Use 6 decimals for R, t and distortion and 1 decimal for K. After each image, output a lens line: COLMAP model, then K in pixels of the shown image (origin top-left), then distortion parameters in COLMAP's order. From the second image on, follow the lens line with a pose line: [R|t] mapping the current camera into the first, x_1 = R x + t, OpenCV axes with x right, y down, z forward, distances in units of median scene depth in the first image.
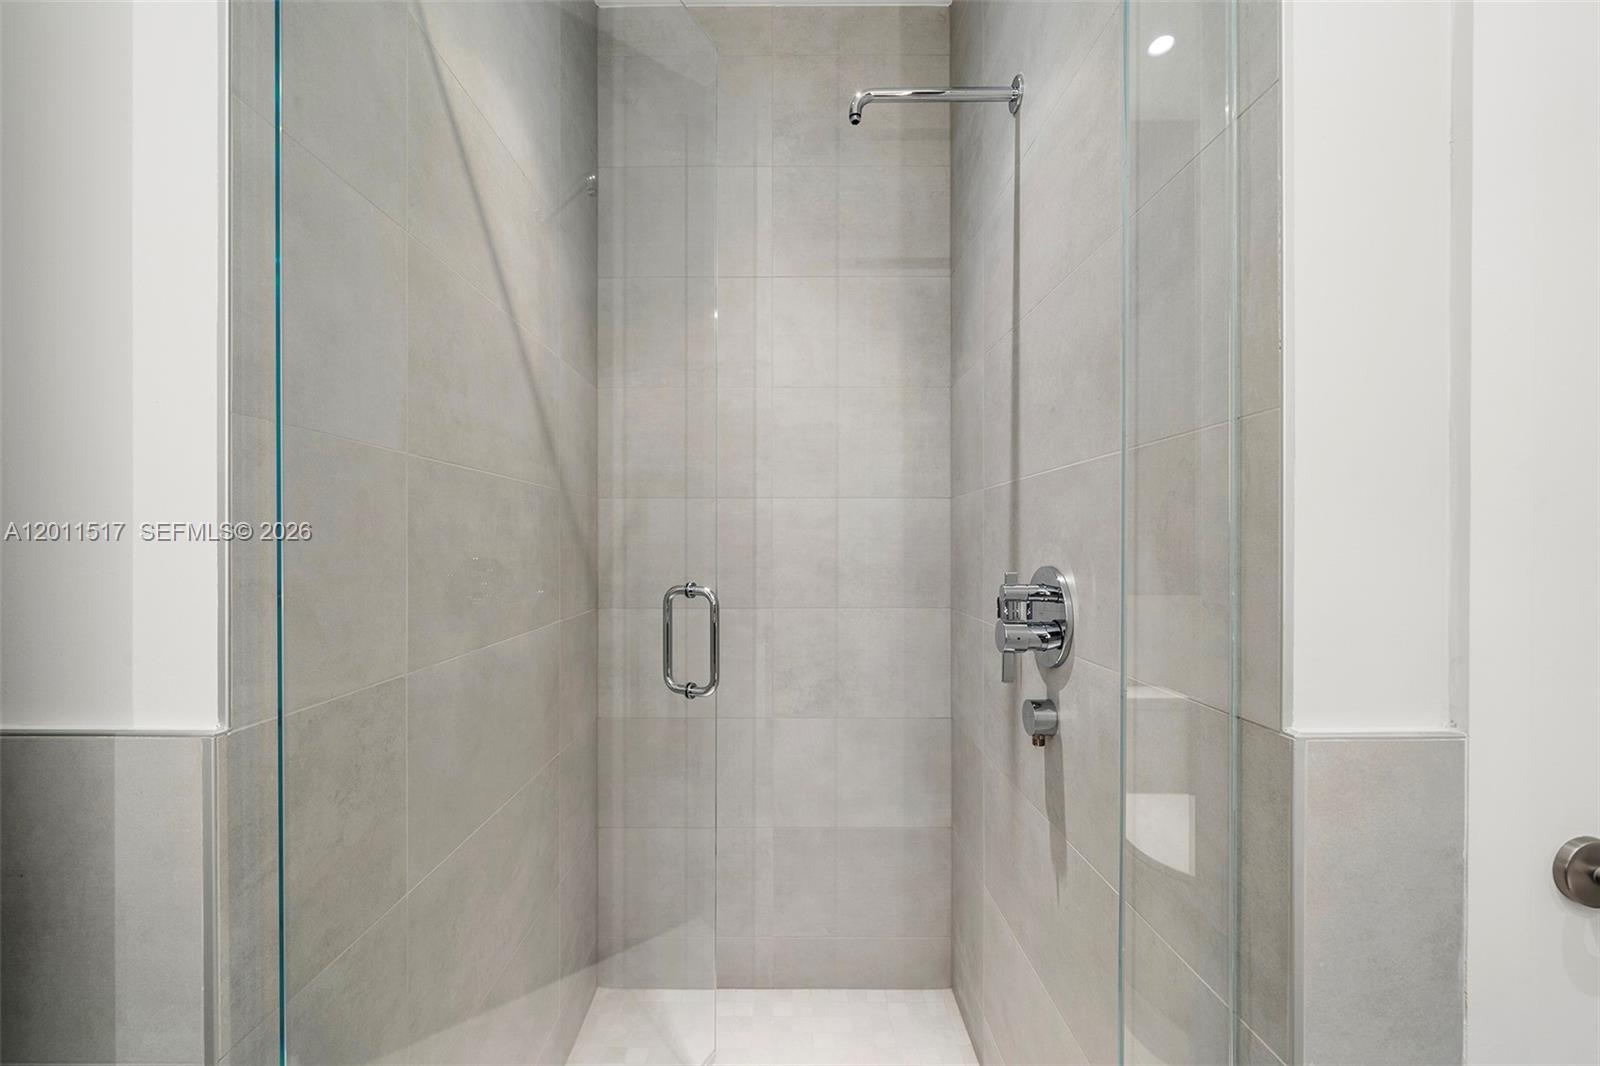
lens RADIAL K [[657.6, 0, 800.0], [0, 657.6, 547.2], [0, 0, 1]] dist [0.000664, 0.000213]
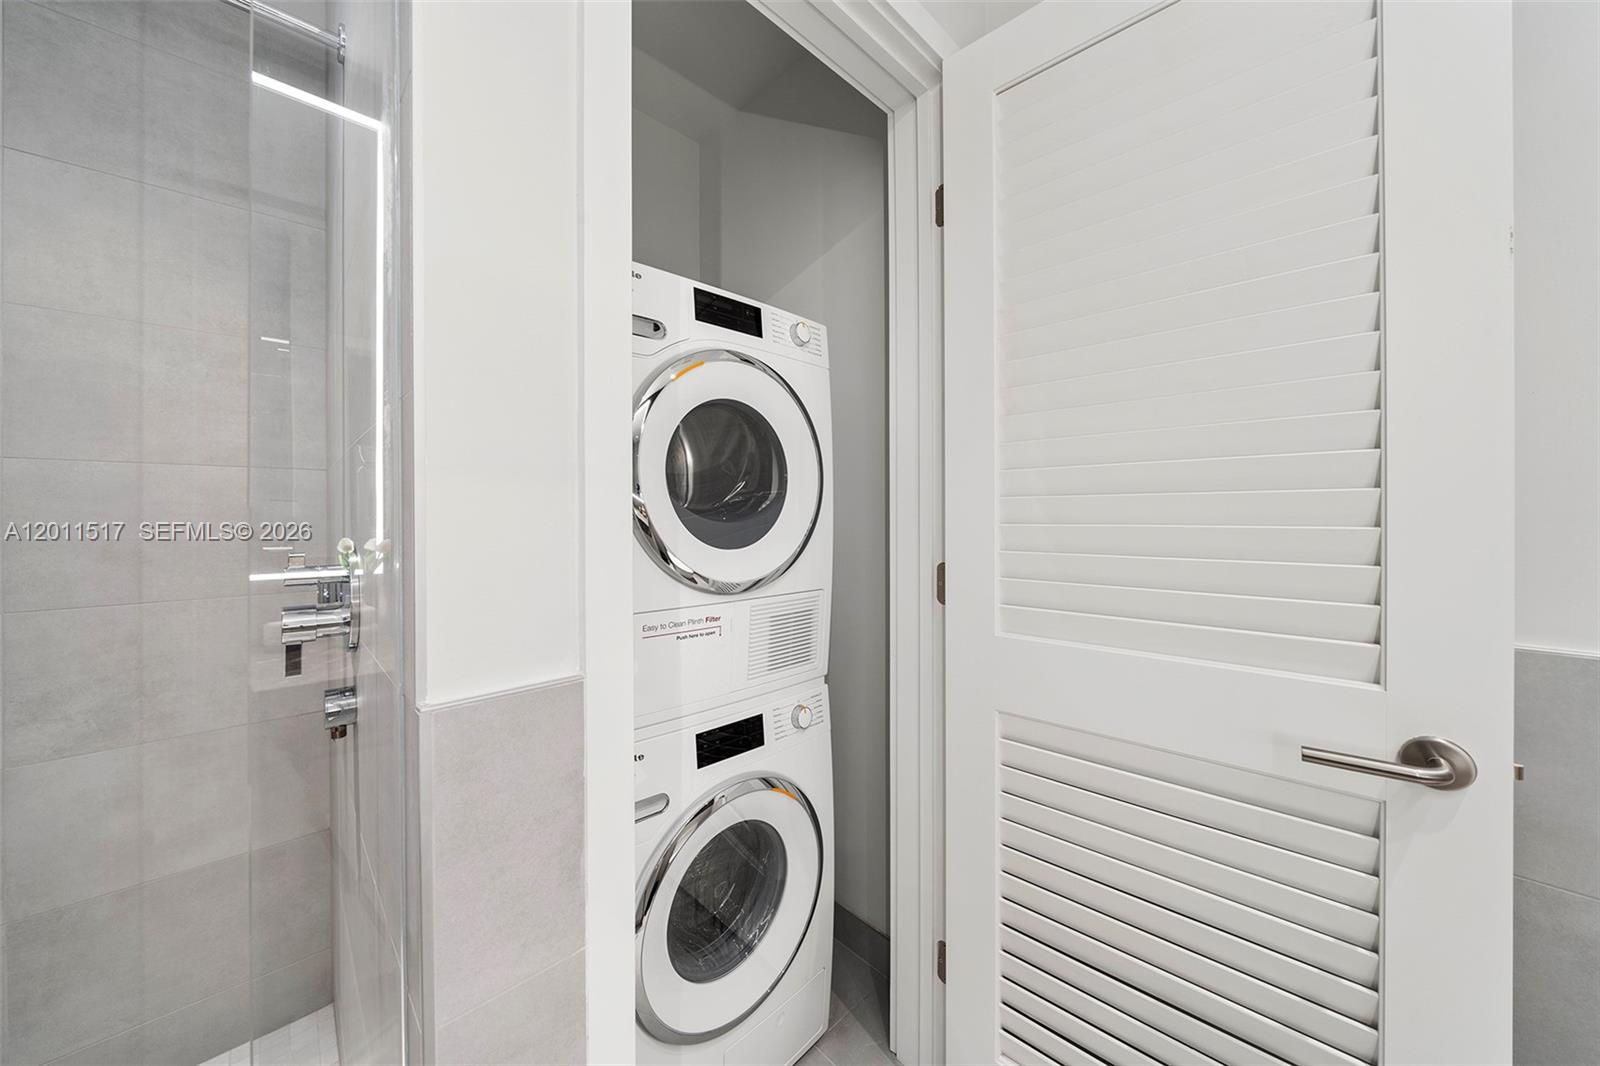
lens RADIAL K [[553.3, 0, 790.0], [0, 553.3, 522.3], [0, 0, 1]] dist [-0.005853, 0.000061]
pose [[0.732226, -0.008877, 0.681004, 0.567984], [0.007941, 0.999958, 0.004496, -0.003535], [-0.681015, 0.002116, 0.732266, -0.017181]]
